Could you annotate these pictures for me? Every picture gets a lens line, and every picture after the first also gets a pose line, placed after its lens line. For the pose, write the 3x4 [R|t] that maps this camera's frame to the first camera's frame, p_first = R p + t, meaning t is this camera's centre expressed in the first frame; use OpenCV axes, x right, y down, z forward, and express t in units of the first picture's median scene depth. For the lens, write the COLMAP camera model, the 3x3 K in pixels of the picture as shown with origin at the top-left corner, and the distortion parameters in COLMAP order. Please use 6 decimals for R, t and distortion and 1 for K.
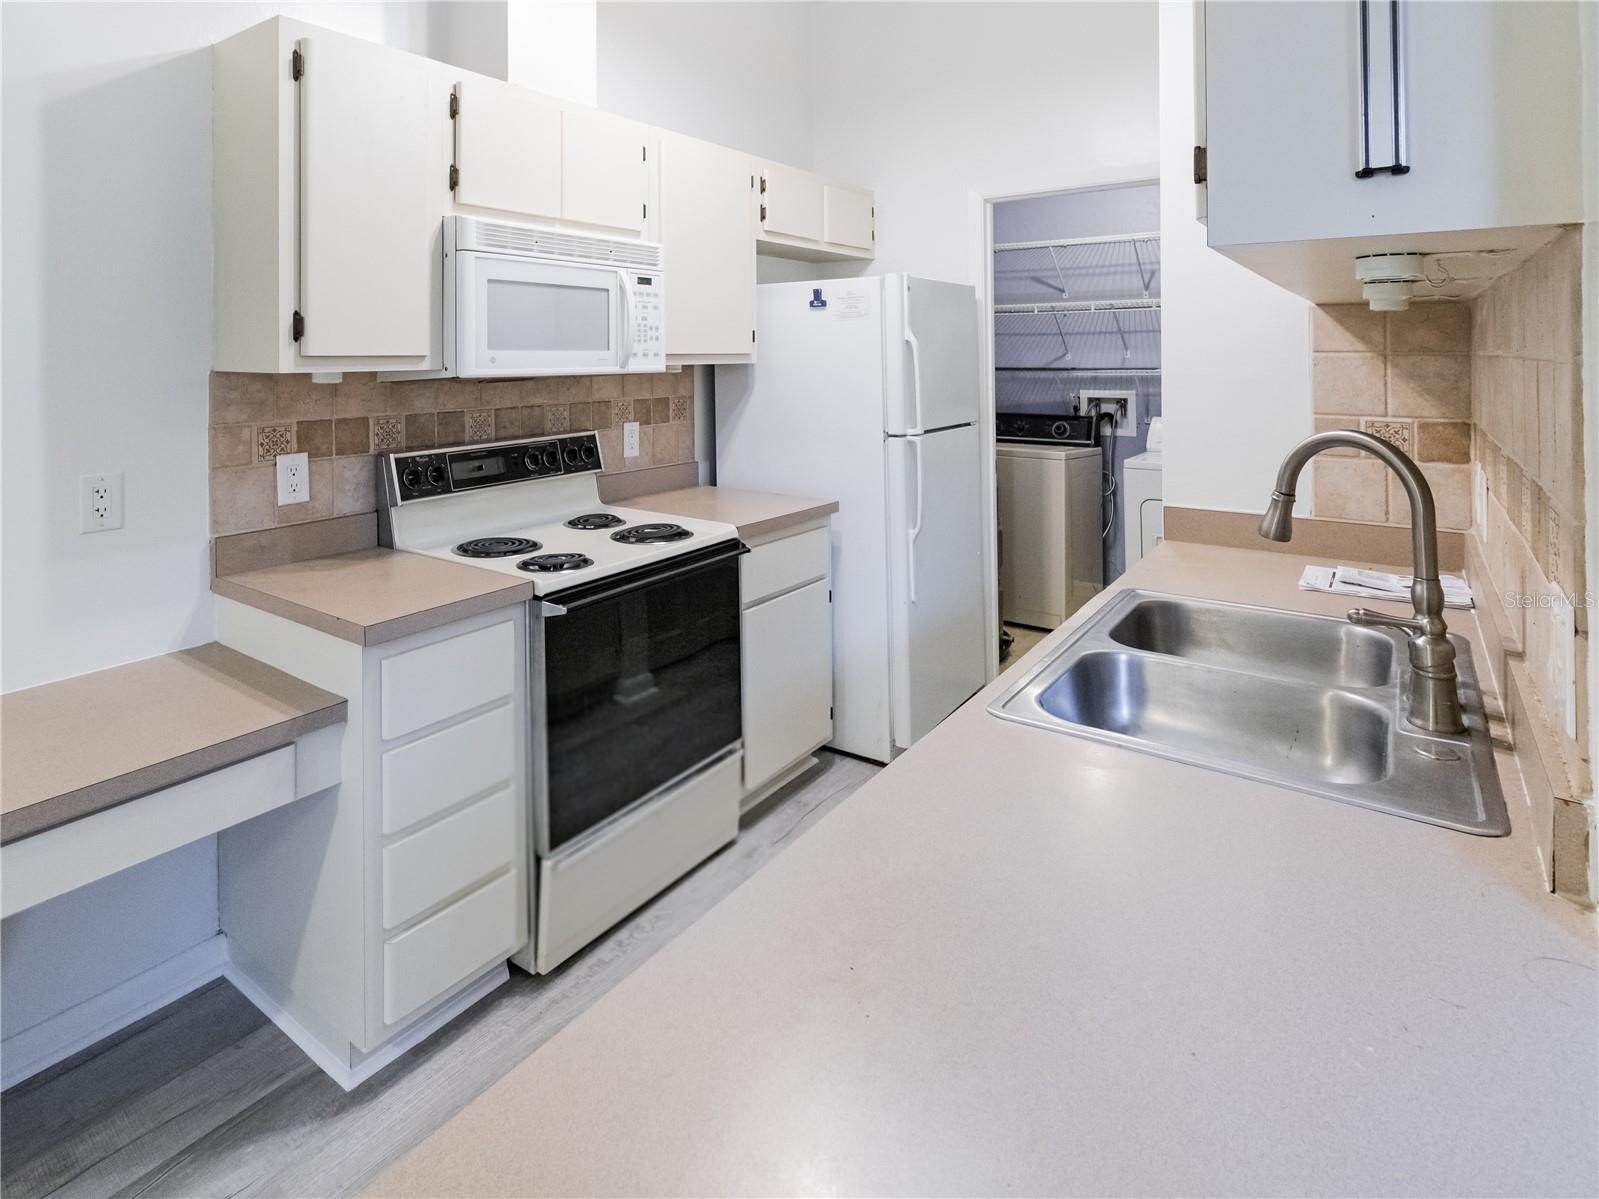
lens RADIAL K [[899.2, 0, 719.5], [0, 899.2, 344.0], [0, 0, 1]] dist [0.000264, 0.000471]
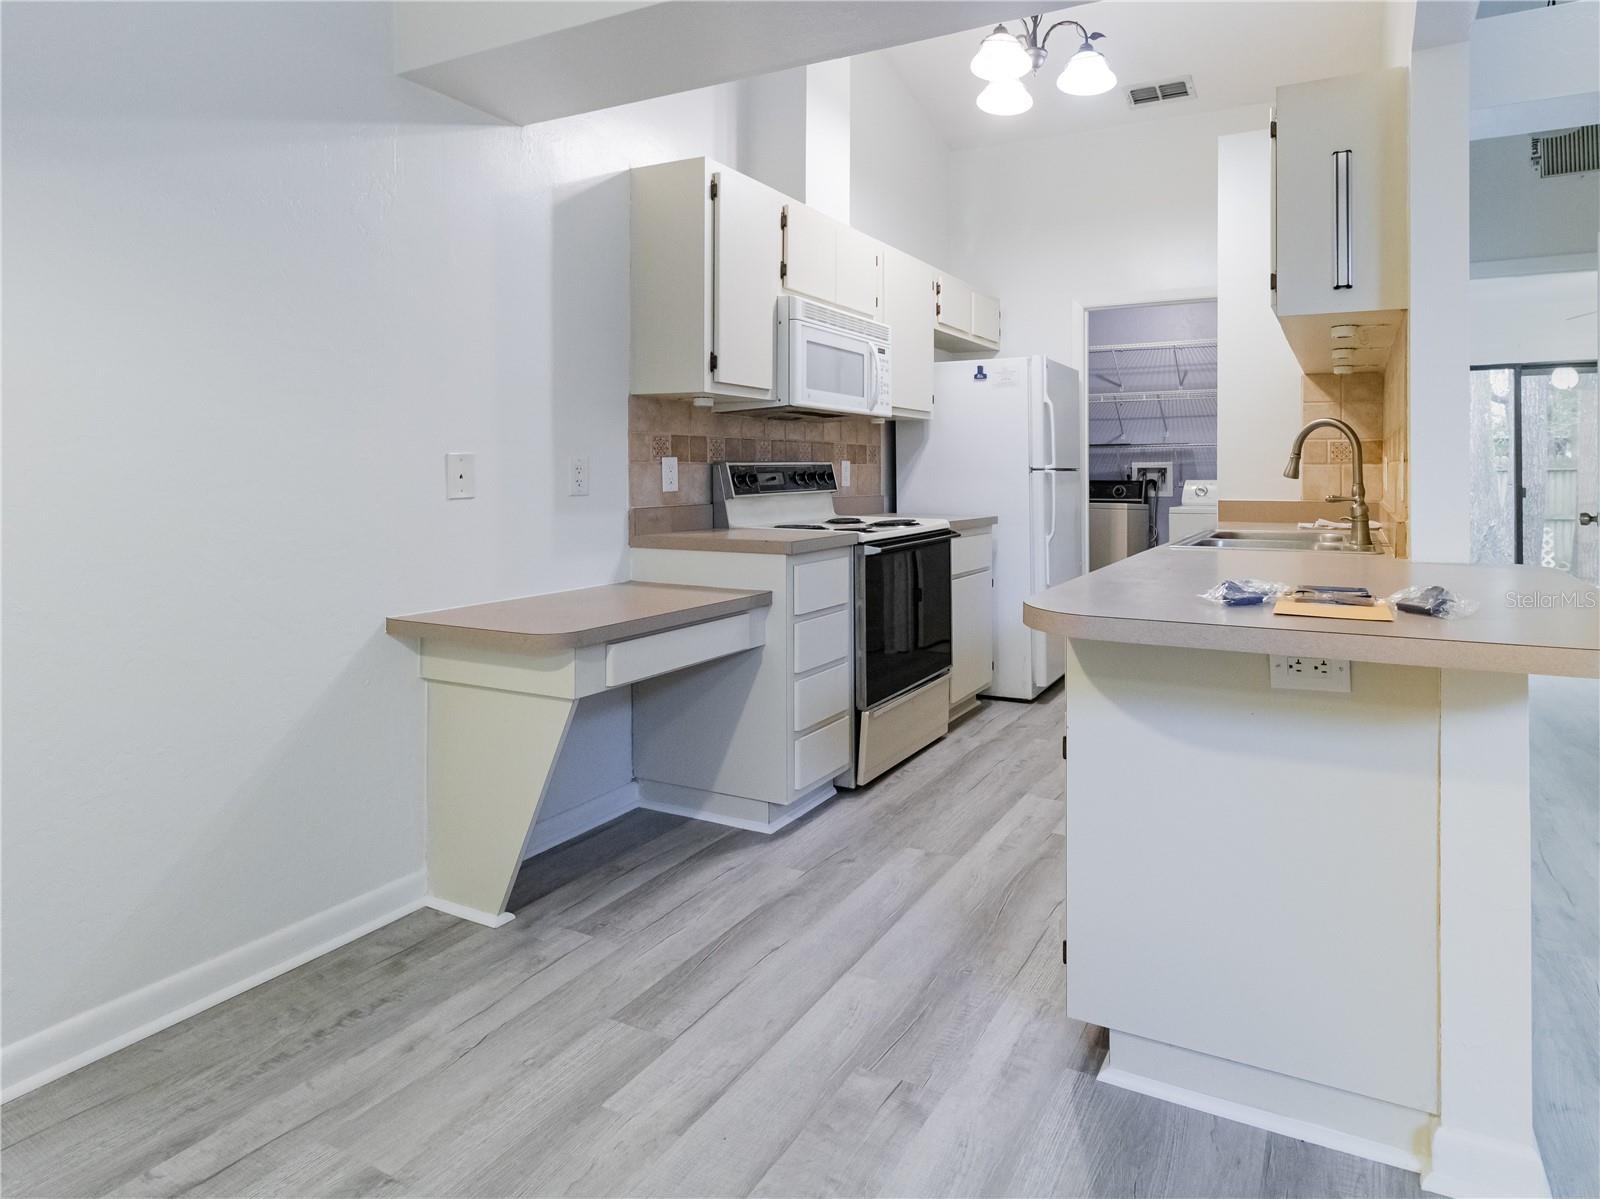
lens RADIAL K [[917.4, 0, 932.4], [0, 917.4, 466.6], [0, 0, 1]] dist [-0.000675, -0.000156]
pose [[0.975668, 0.008727, 0.219079, -0.356886], [-0.009689, 0.999948, 0.003313, 0.118663], [-0.219038, -0.005355, 0.975702, -0.475715]]
